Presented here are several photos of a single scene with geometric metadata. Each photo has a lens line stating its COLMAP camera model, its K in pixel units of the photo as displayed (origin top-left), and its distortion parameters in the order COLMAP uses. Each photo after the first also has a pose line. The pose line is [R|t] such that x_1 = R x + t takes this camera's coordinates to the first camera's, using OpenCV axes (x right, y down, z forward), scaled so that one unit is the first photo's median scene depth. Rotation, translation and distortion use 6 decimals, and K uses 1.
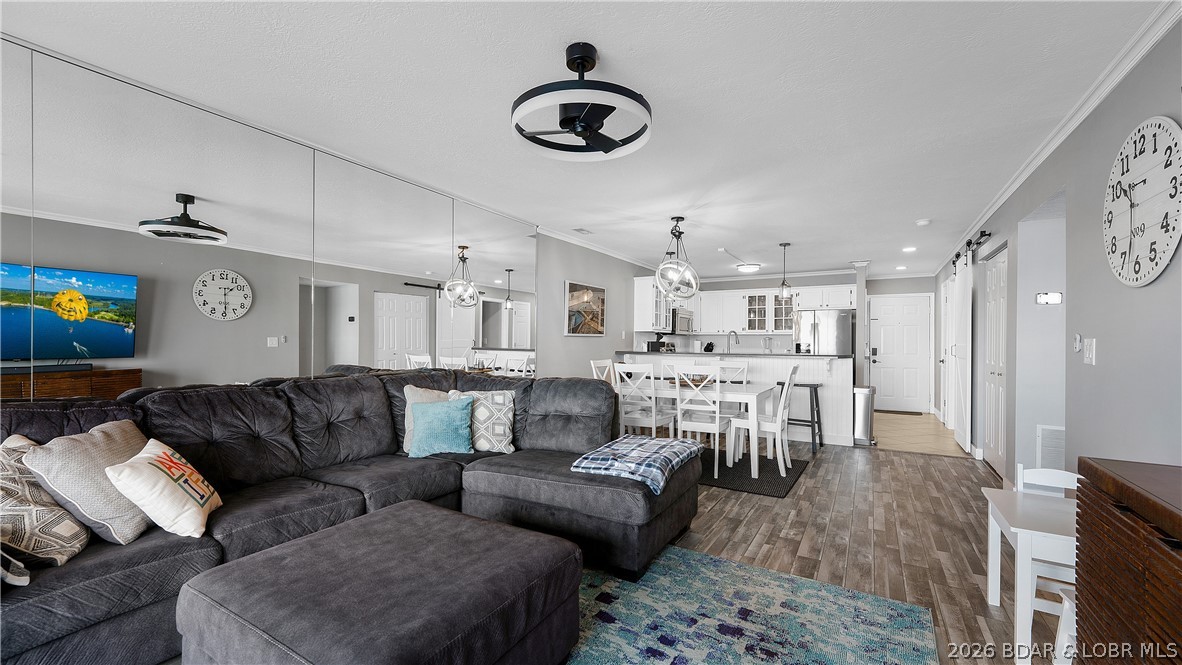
lens RADIAL K [[481.6, 0, 572.9], [0, 481.6, 342.8], [0, 0, 1]] dist [0.000086, -0.000509]
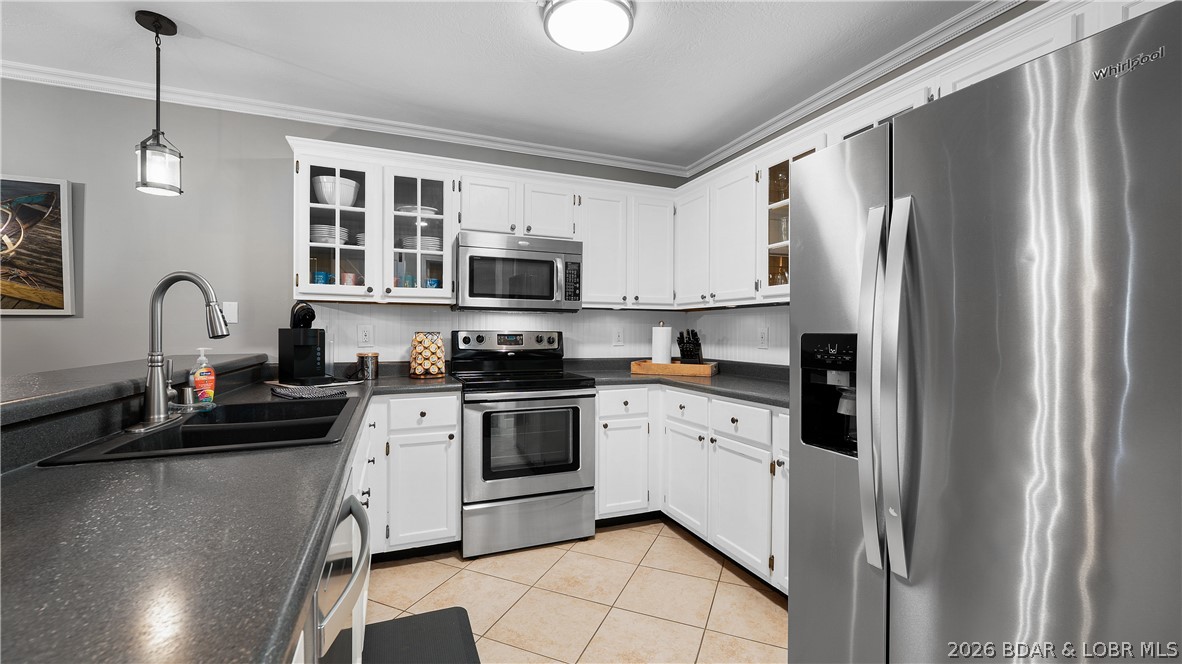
lens RADIAL K [[481.6, 0, 598.9], [0, 481.6, 333.8], [0, 0, 1]] dist [0.000086, -0.000509]
pose [[0.801397, 0.000058, -0.598132, 0.673198], [0.001044, 0.999998, 0.001495, 0.000667], [0.598131, -0.001823, 0.801396, 1.057949]]
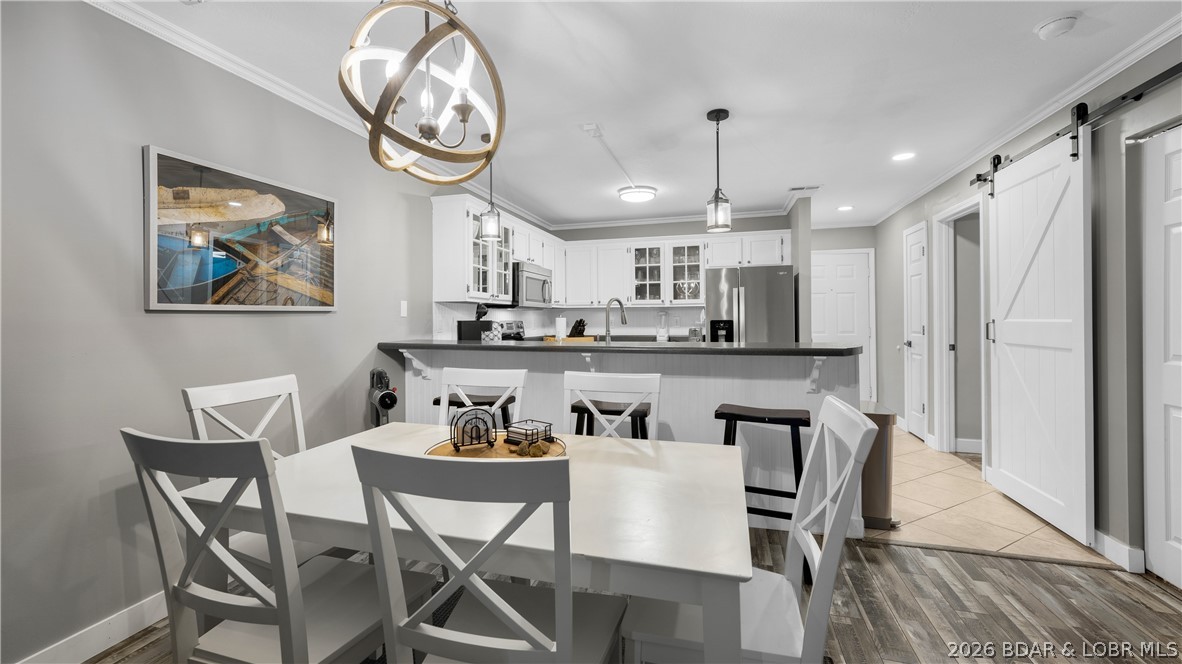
lens RADIAL K [[481.6, 0, 588.9], [0, 481.6, 319.2], [0, 0, 1]] dist [0.000086, -0.000509]
pose [[0.962419, -0.013369, 0.271238, 0.187095], [0.013216, 0.999910, 0.002393, -0.004854], [-0.271246, 0.001281, 0.962509, 0.578654]]
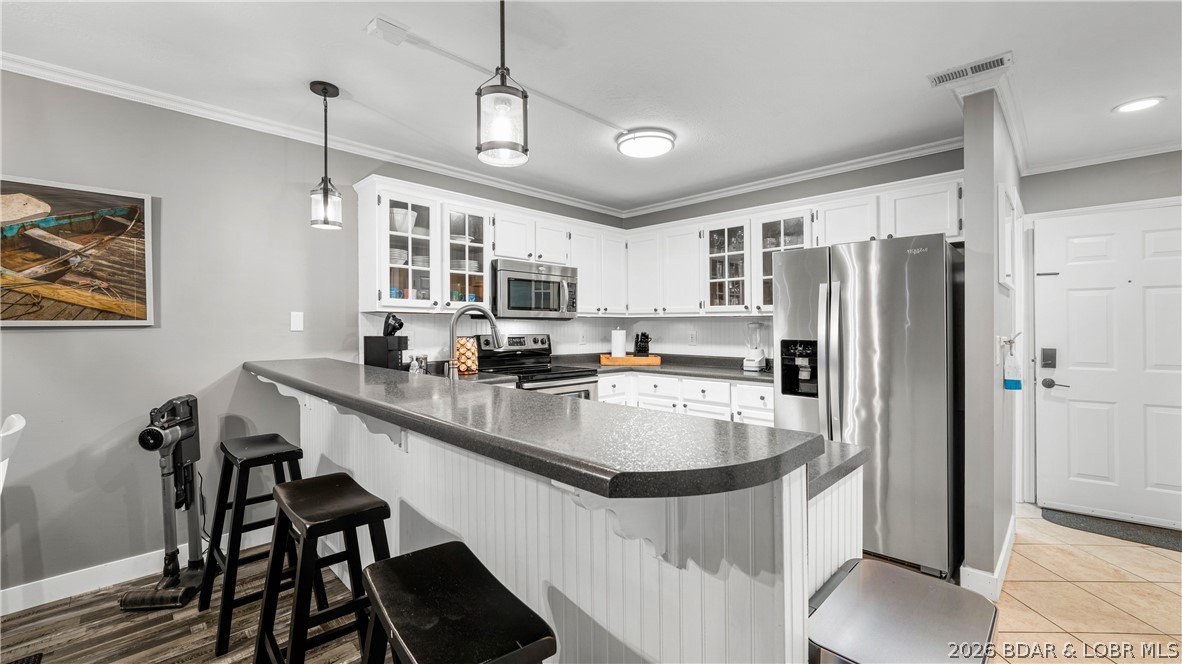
lens RADIAL K [[481.6, 0, 596.5], [0, 481.6, 320.9], [0, 0, 1]] dist [0.000086, -0.000509]
pose [[0.970881, -0.006109, -0.239485, 0.547201], [0.003869, 0.999944, -0.009822, -0.013510], [0.239531, 0.008609, 0.970850, 0.803447]]
